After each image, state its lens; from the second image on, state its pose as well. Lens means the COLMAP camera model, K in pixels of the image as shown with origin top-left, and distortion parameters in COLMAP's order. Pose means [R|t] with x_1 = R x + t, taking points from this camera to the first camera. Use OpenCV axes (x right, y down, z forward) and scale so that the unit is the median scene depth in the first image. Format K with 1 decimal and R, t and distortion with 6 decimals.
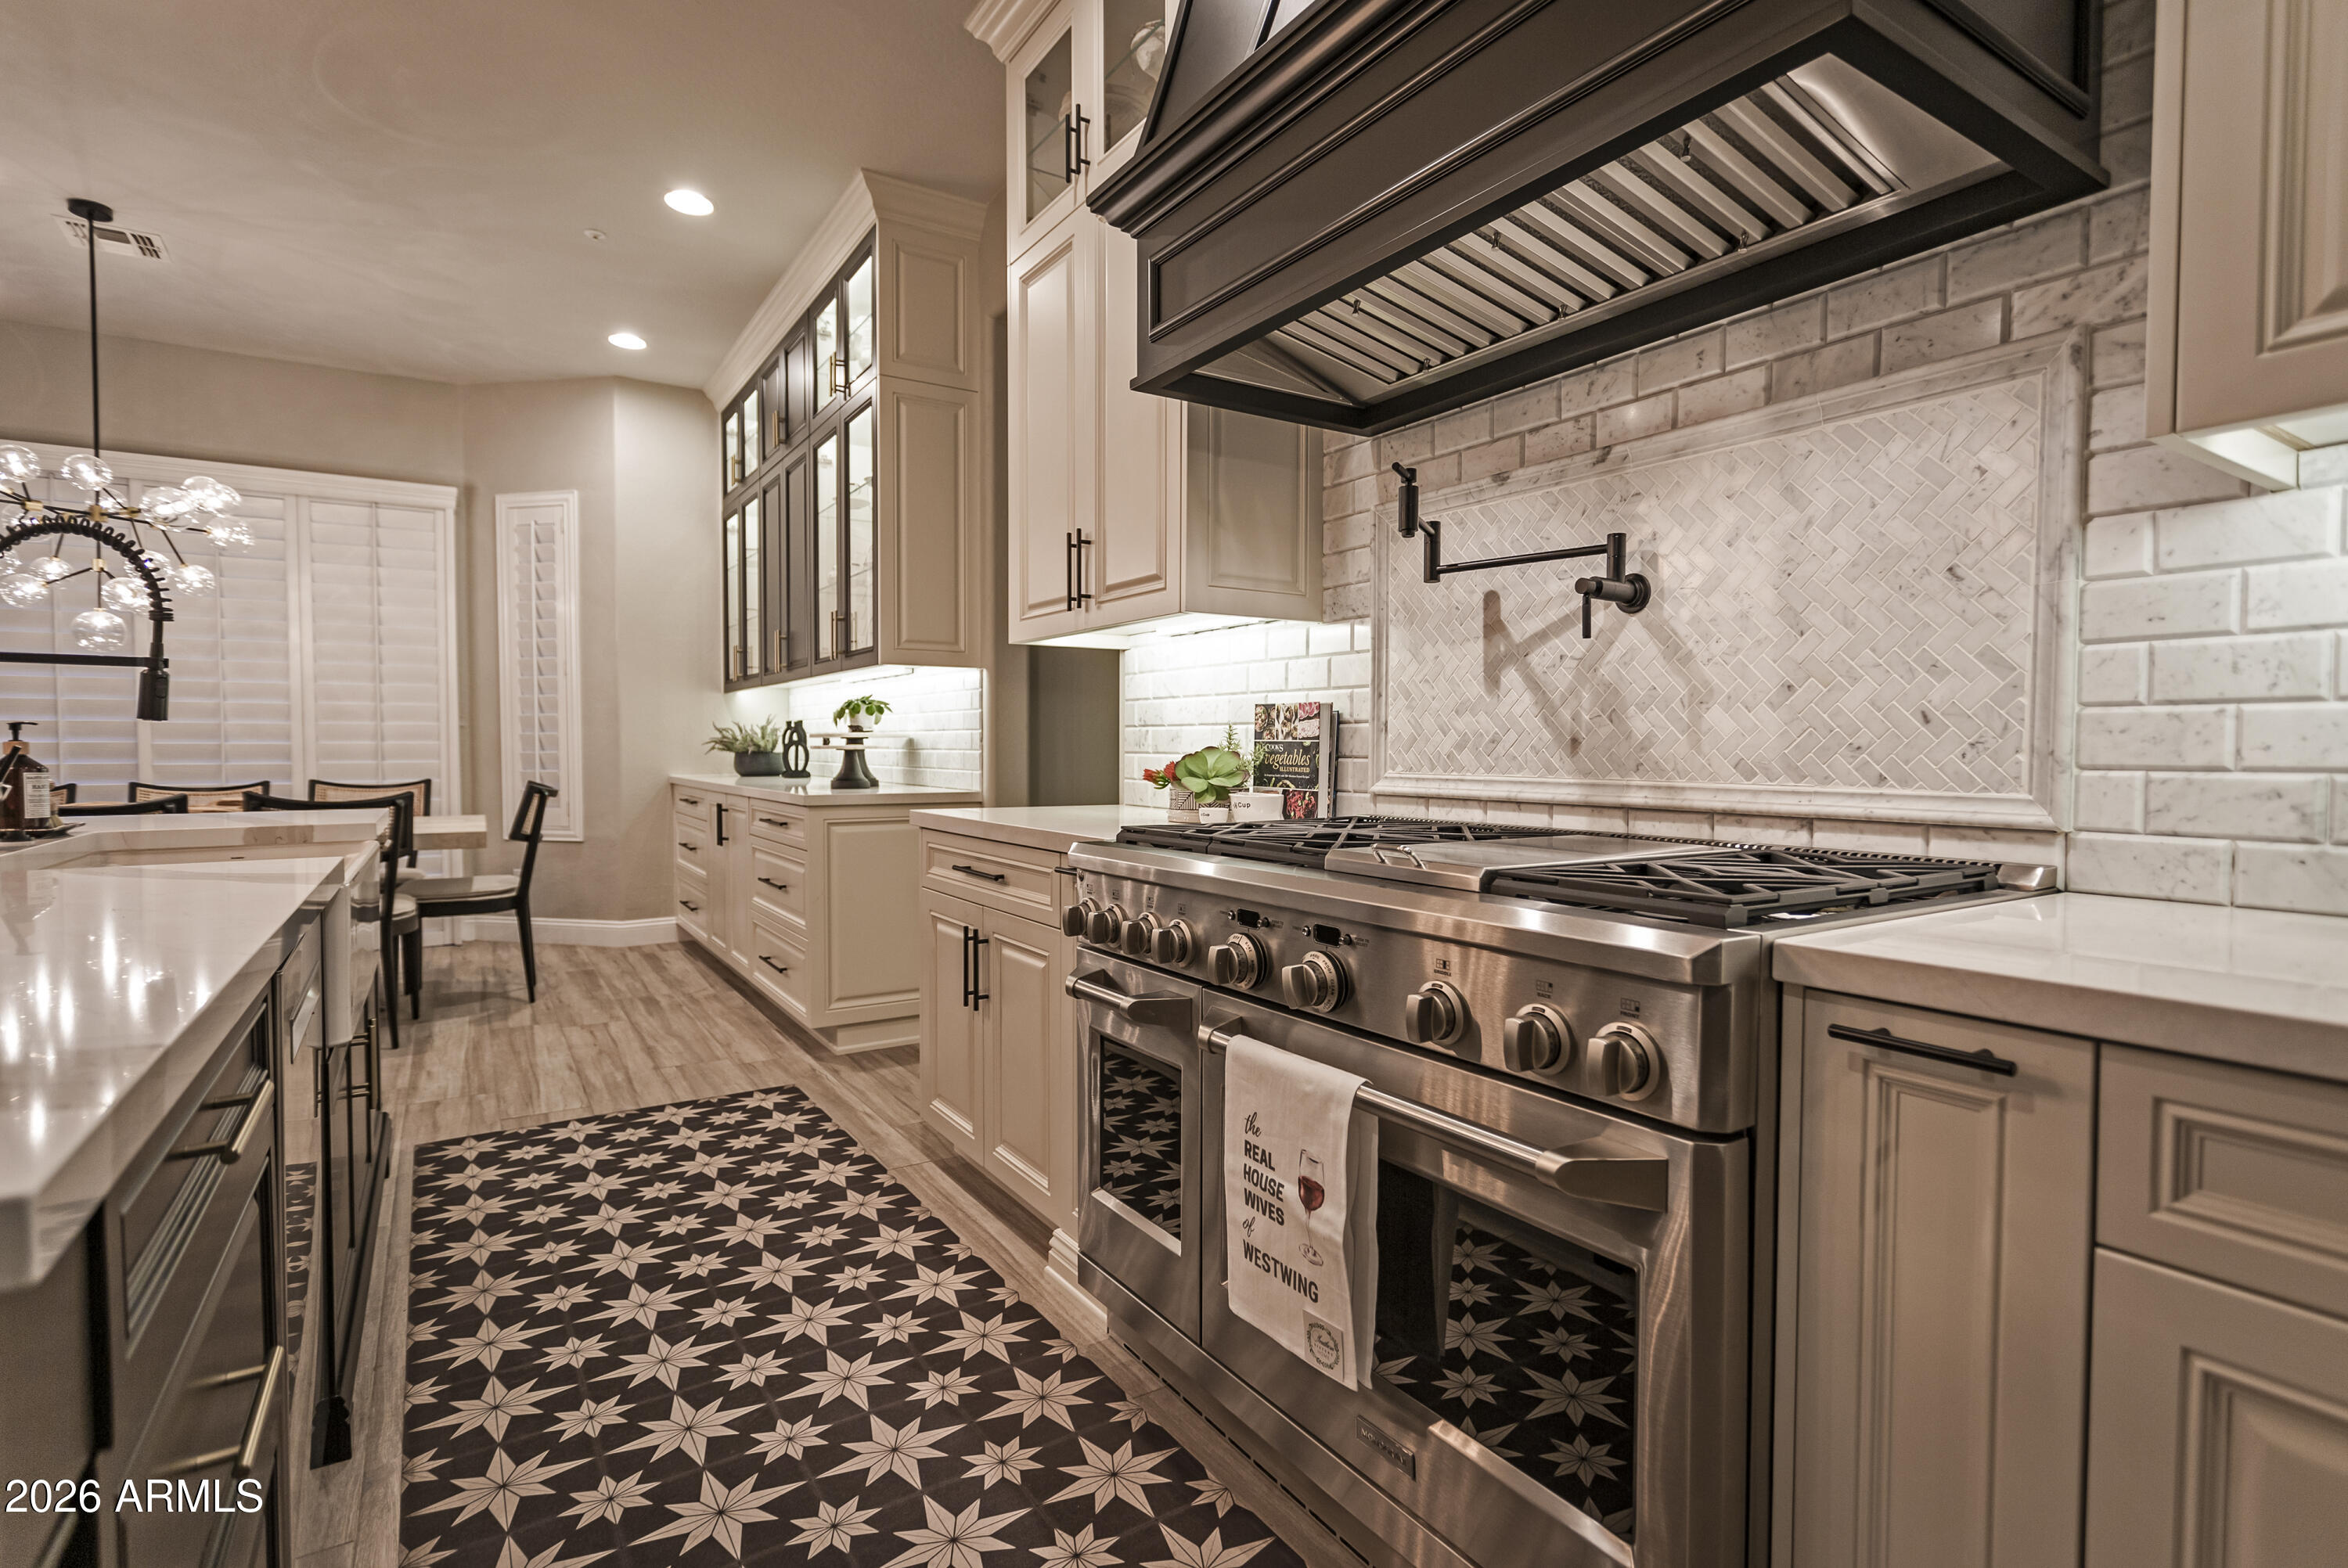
lens RADIAL K [[1135.3, 0, 1174.0], [0, 1135.3, 784.0], [0, 0, 1]] dist [0.004194, 0.001519]
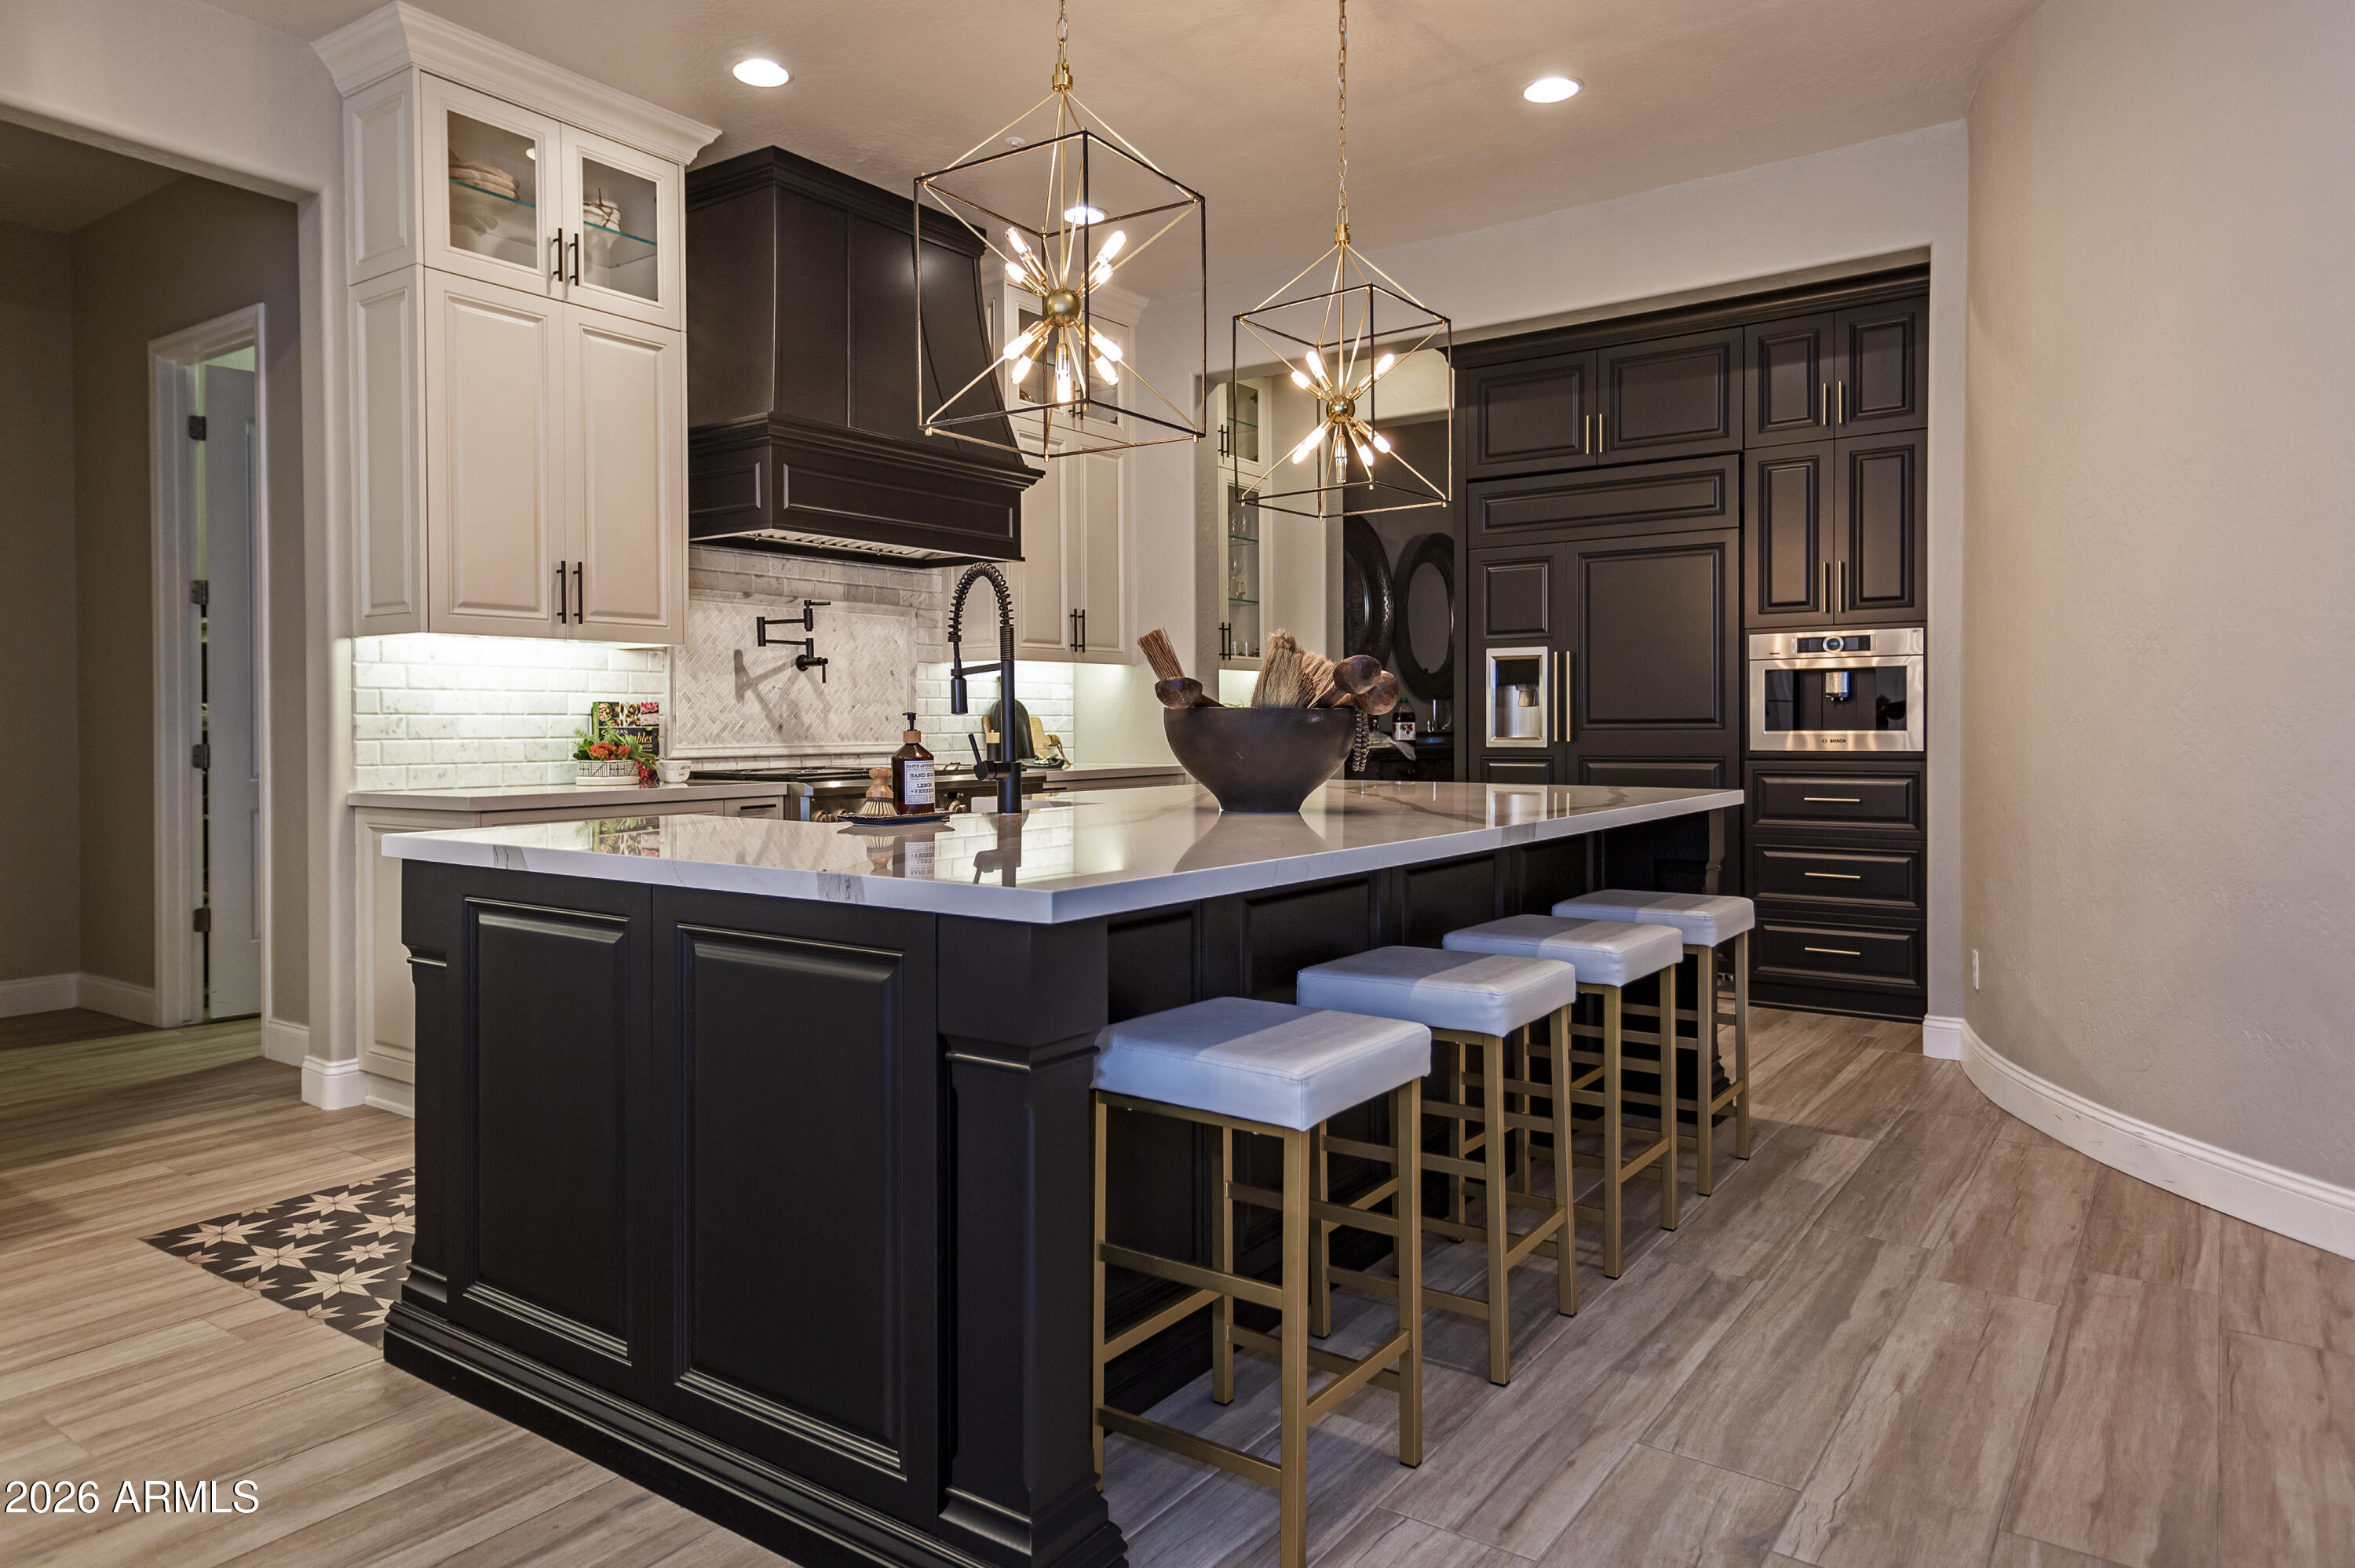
lens RADIAL K [[1497.9, 0, 1171.1], [0, 1497.9, 737.6], [0, 0, 1]] dist [0.041150, 0.000821]
pose [[-0.380417, -0.018342, 0.924633, -2.050174], [0.026777, 0.999166, 0.030838, -0.067767], [-0.924427, 0.036490, -0.379608, 1.113731]]
